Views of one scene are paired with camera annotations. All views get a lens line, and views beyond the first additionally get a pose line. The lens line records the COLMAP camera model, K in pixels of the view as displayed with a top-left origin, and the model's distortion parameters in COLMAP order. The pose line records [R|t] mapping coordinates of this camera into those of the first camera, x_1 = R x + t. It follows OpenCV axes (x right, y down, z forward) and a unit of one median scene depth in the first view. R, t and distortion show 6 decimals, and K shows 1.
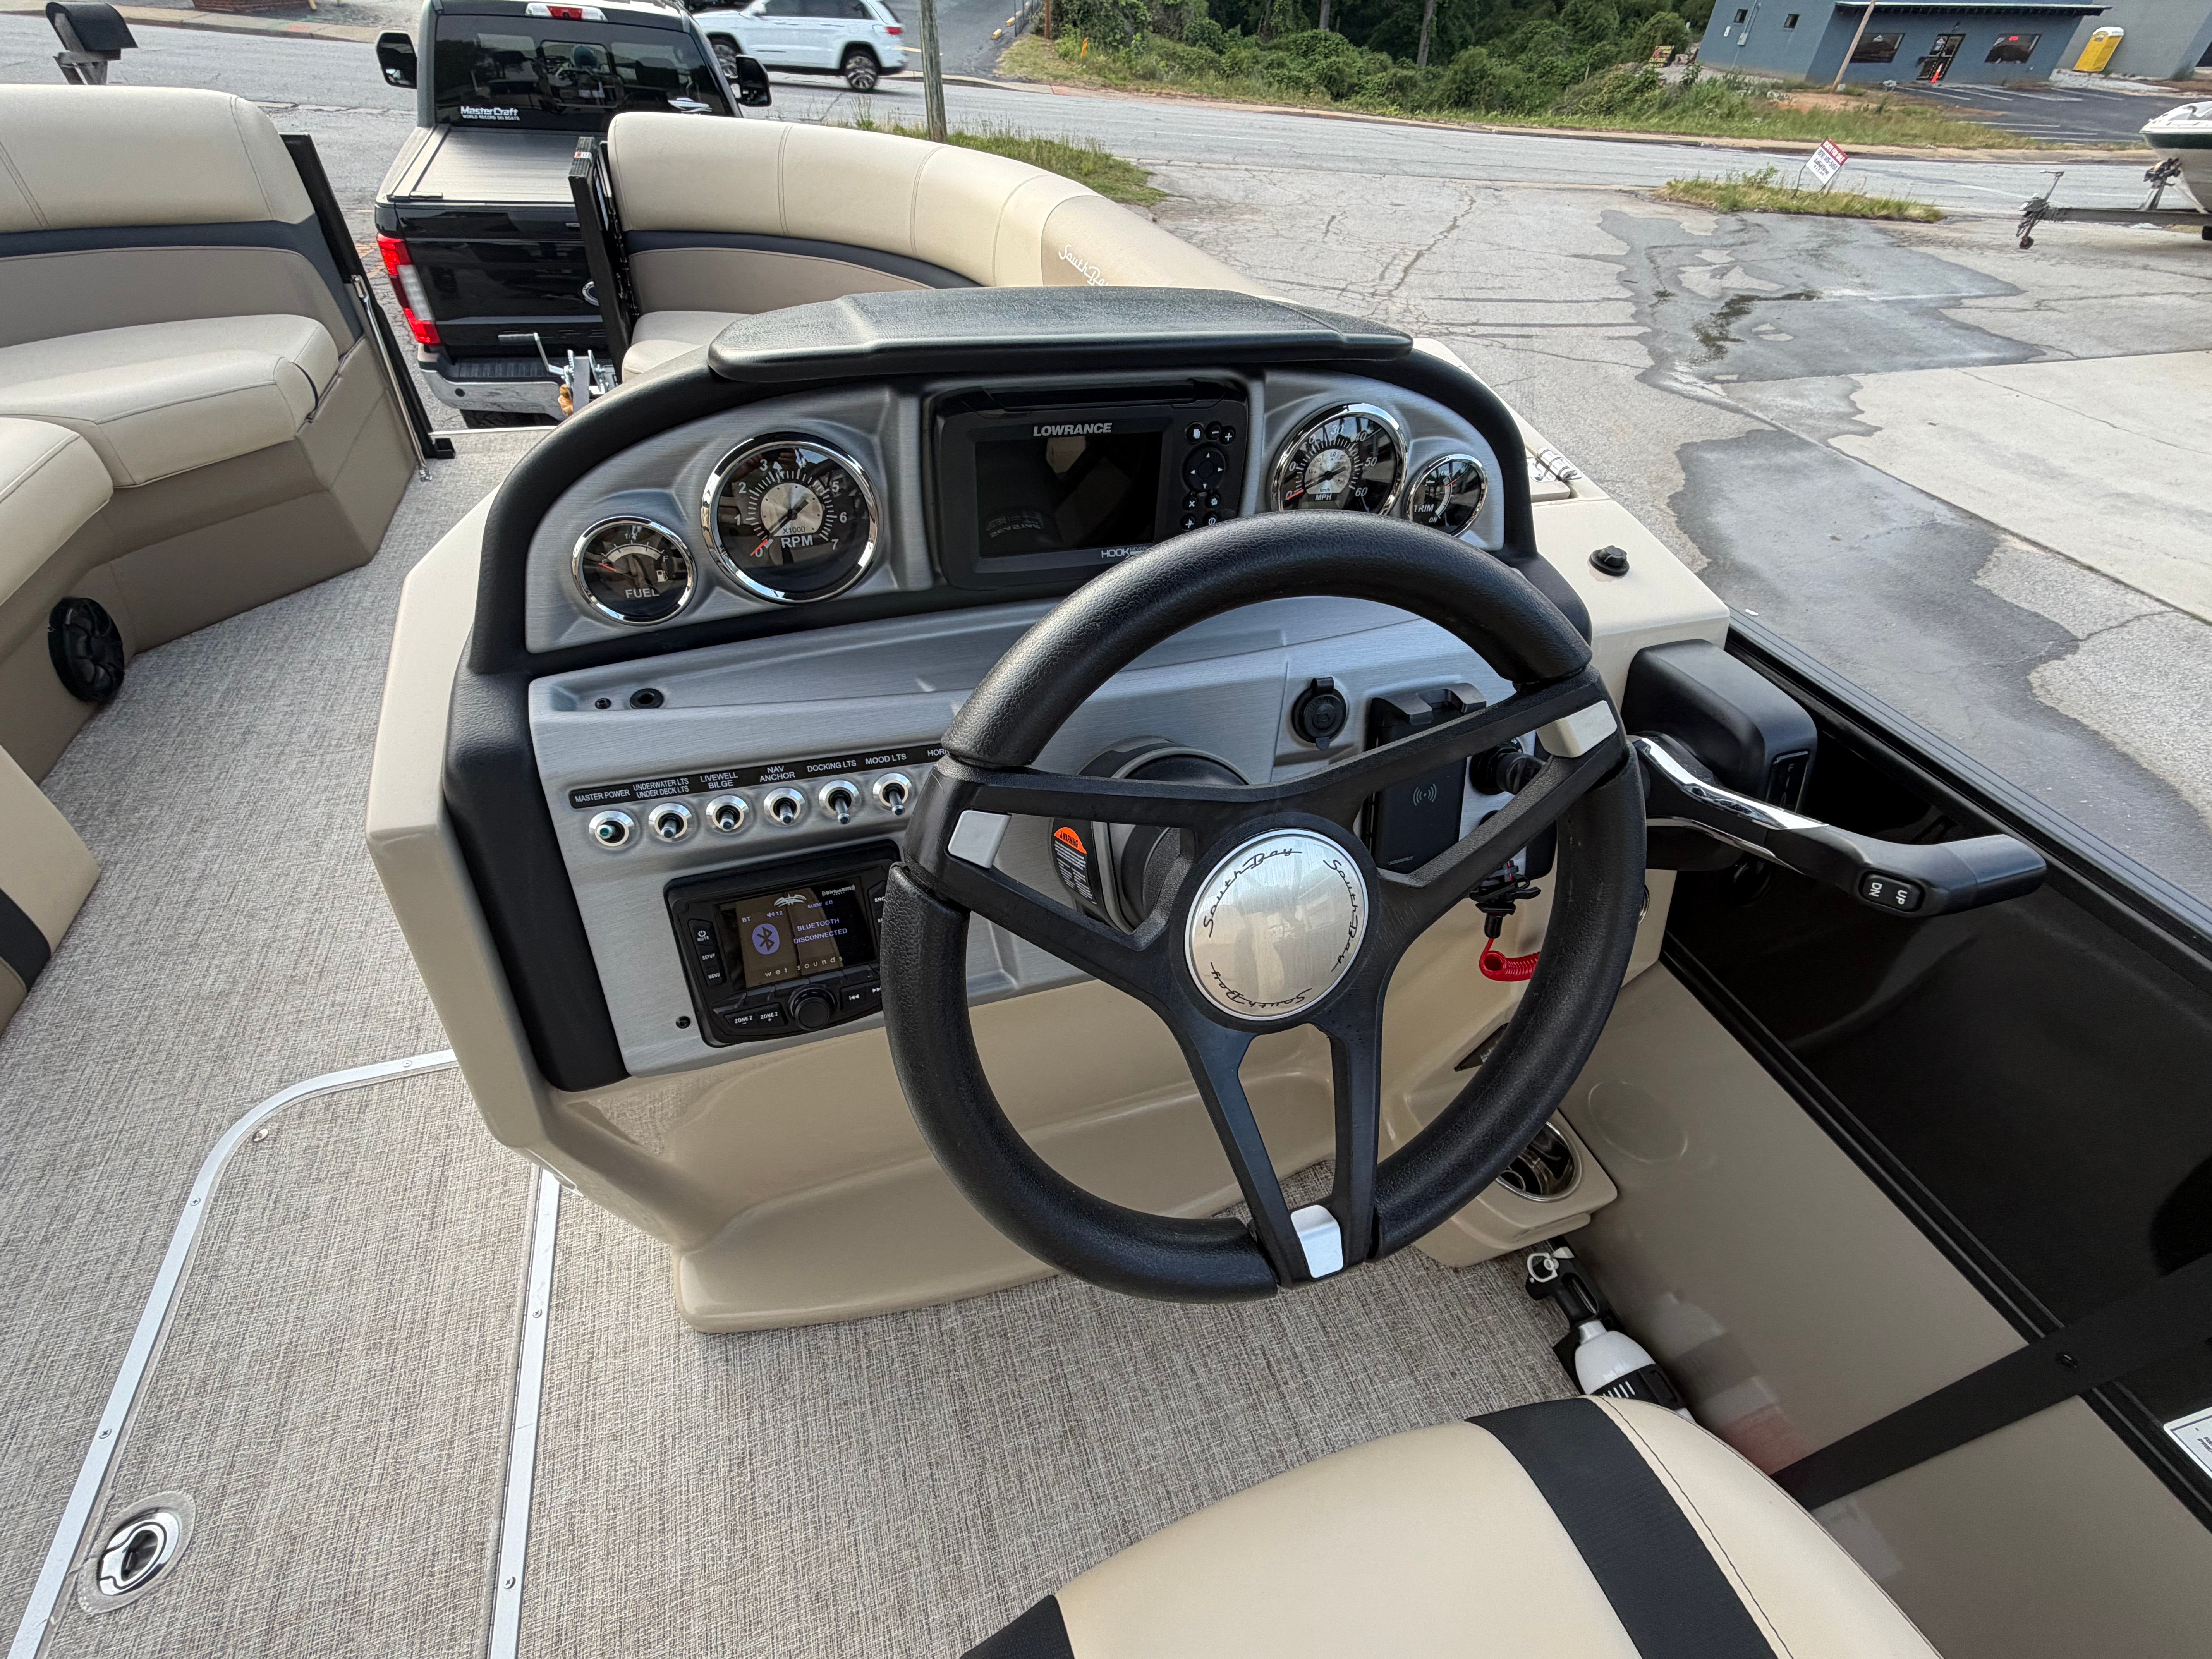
lens RADIAL K [[929.2, 0, 1096.7], [0, 929.2, 833.5], [0, 0, 1]] dist [-0.001454, 0.000332]
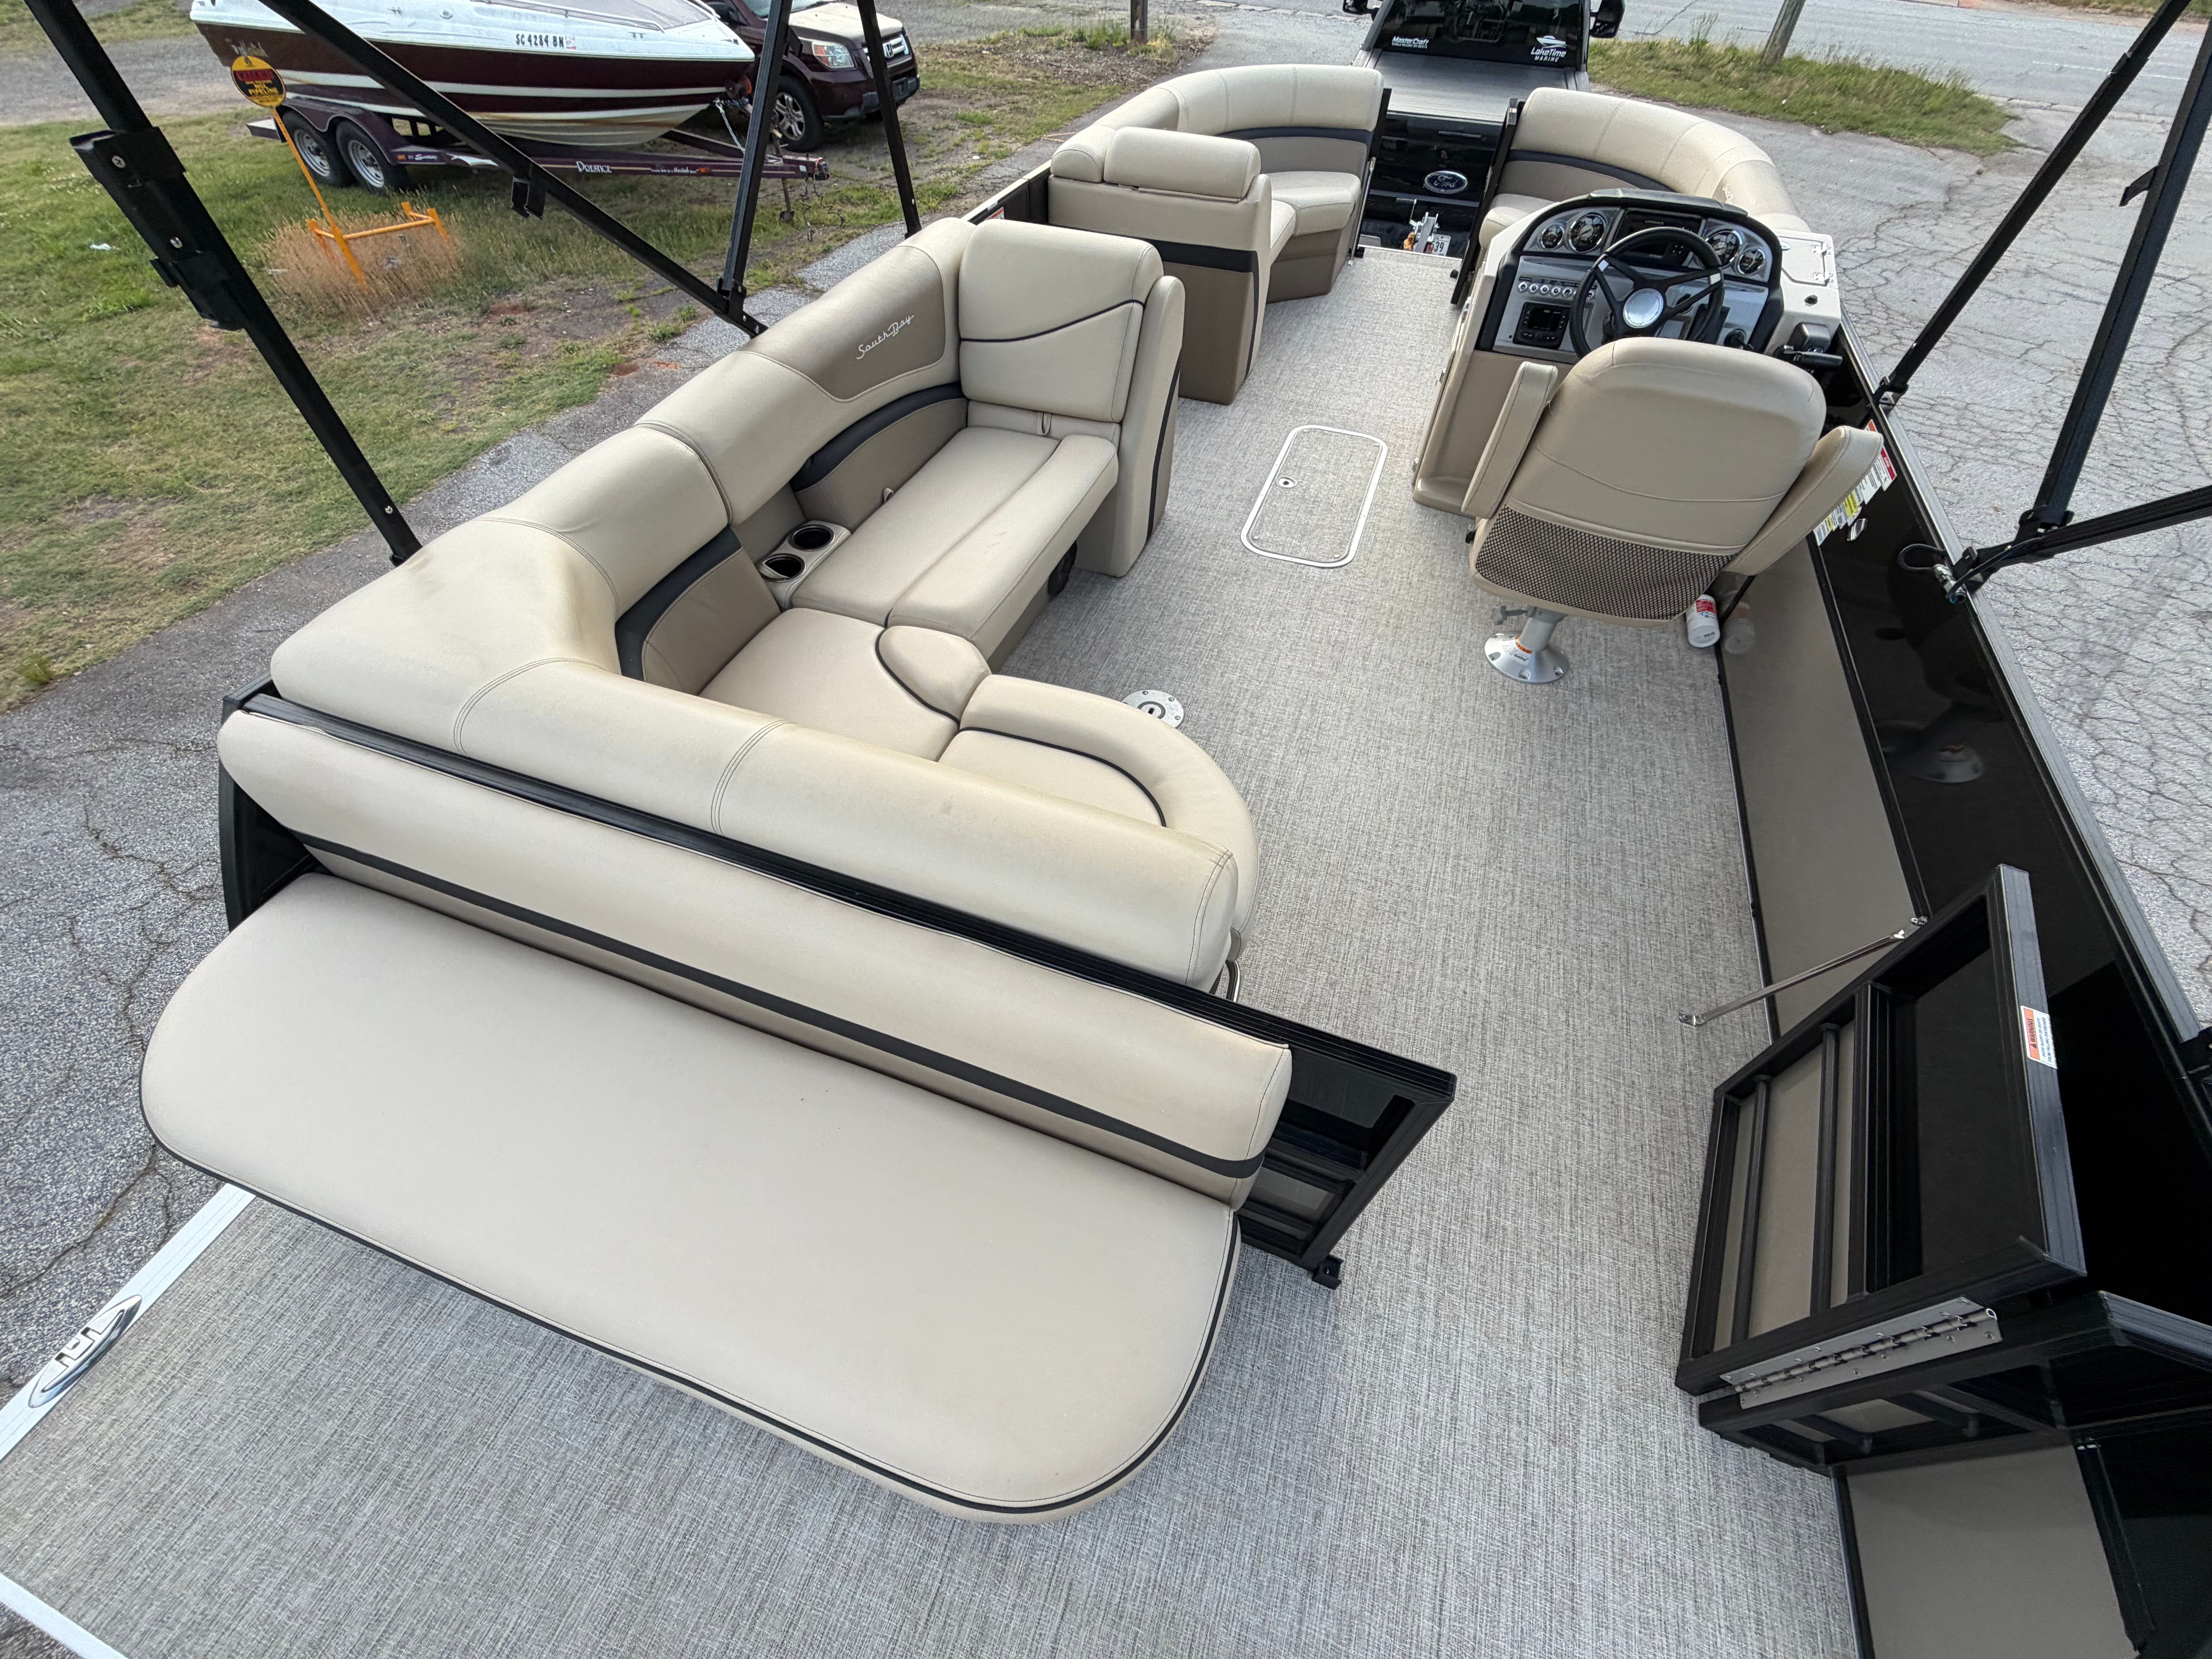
lens RADIAL K [[877.8, 0, 1097.0], [0, 877.8, 831.0], [0, 0, 1]] dist [-0.001123, 0.000089]
pose [[0.783553, 0.443188, -0.435463, 0.069867], [-0.398101, 0.896206, 0.195779, 0.170577], [0.477032, 0.019955, 0.878659, -0.277674]]
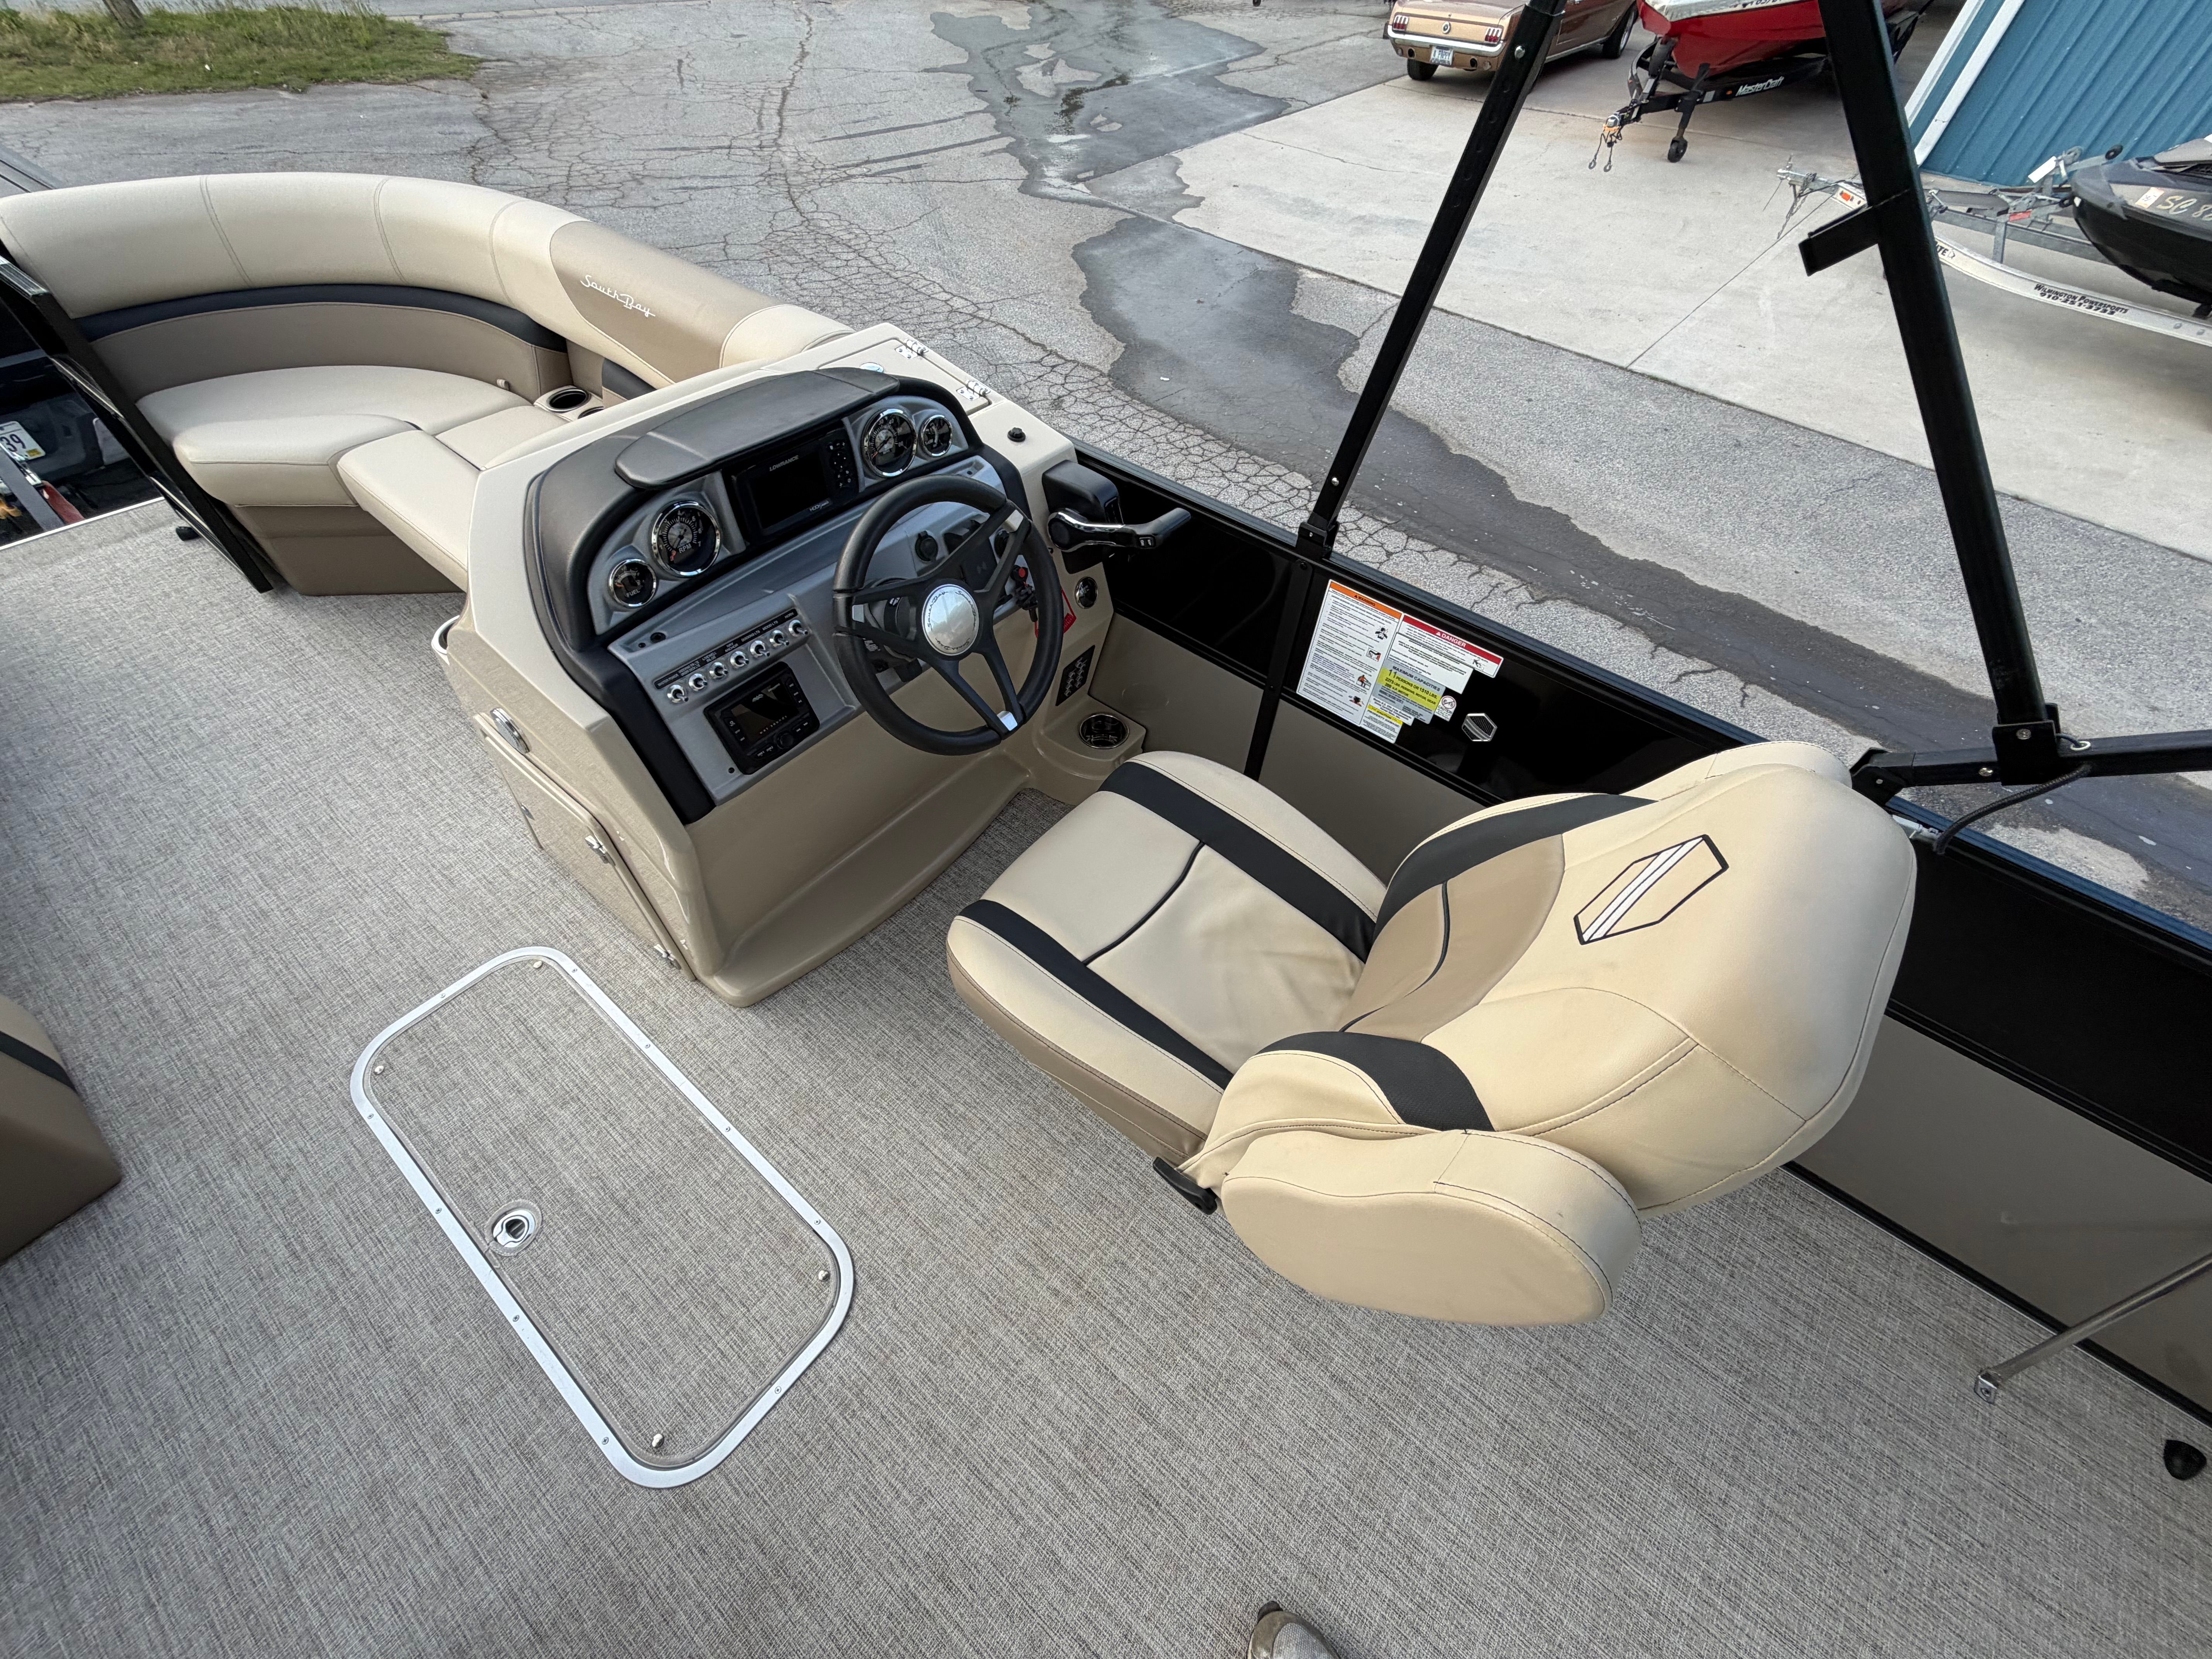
lens RADIAL K [[877.8, 0, 1097.0], [0, 877.8, 831.0], [0, 0, 1]] dist [-0.001123, 0.000089]
pose [[0.842279, -0.430486, 0.324418, -0.030500], [0.373068, 0.899956, 0.225608, 0.012525], [-0.389083, -0.068995, 0.918615, -0.089637]]
